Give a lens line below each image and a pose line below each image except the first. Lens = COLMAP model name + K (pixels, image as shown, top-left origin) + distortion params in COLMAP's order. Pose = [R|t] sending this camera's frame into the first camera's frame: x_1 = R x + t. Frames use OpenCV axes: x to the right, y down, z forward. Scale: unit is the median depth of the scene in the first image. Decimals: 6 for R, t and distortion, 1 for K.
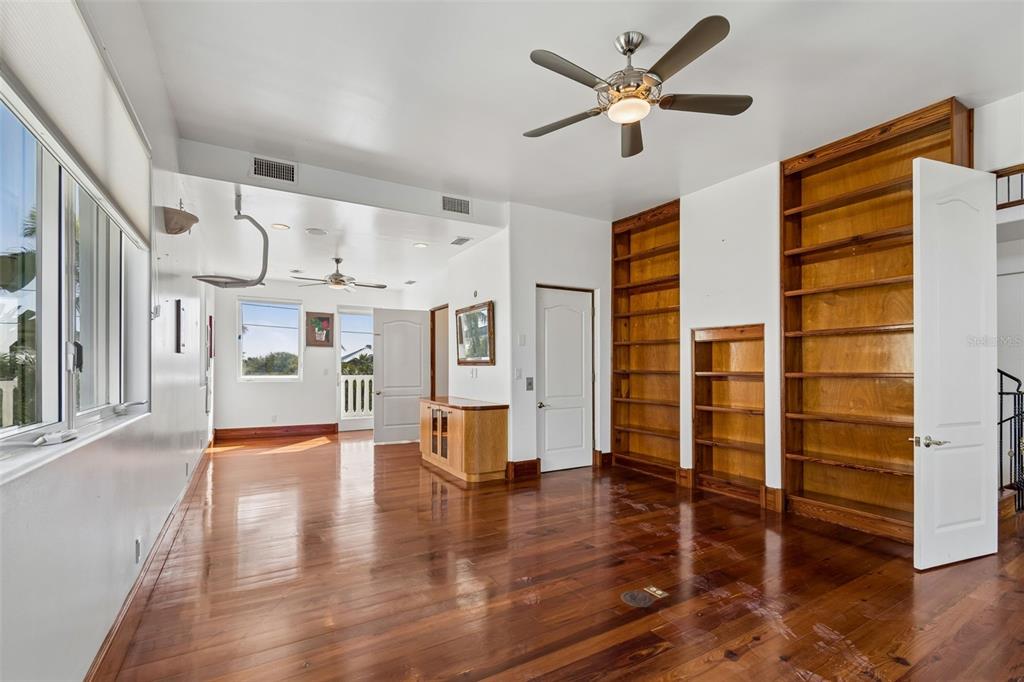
lens RADIAL K [[449.3, 0, 509.9], [0, 449.3, 364.2], [0, 0, 1]] dist [0.000845, 0.000188]
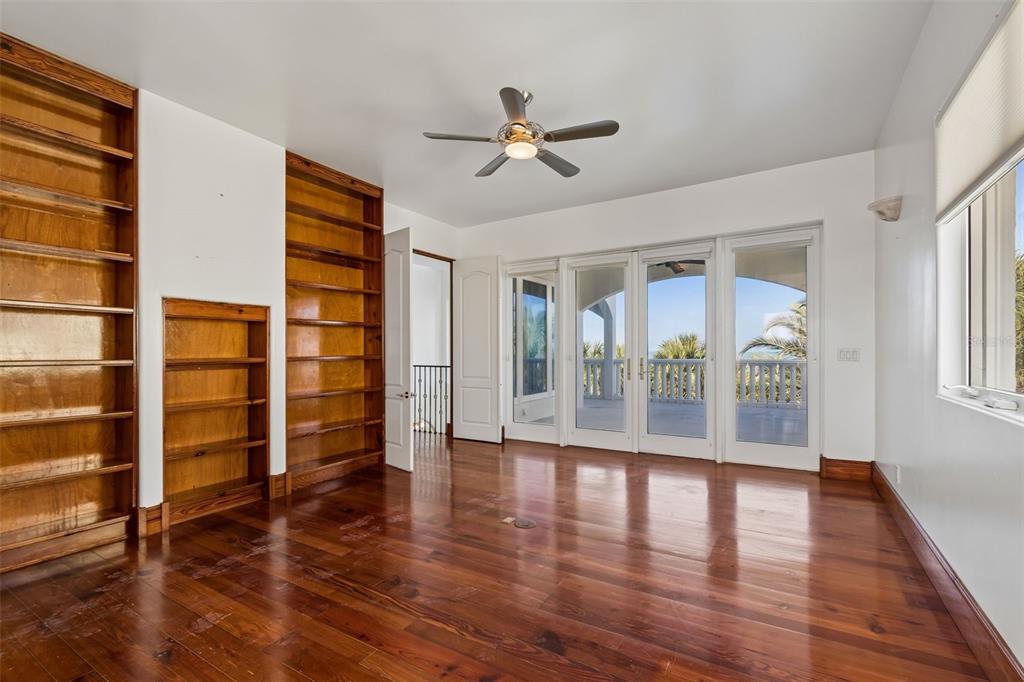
lens RADIAL K [[466.9, 0, 509.9], [0, 466.9, 352.5], [0, 0, 1]] dist [-0.001408, -0.000275]
pose [[-0.471945, 0.000669, 0.881627, -0.598136], [0.003433, 0.999994, 0.001079, 0.008849], [-0.881621, 0.003536, -0.471945, 1.111405]]
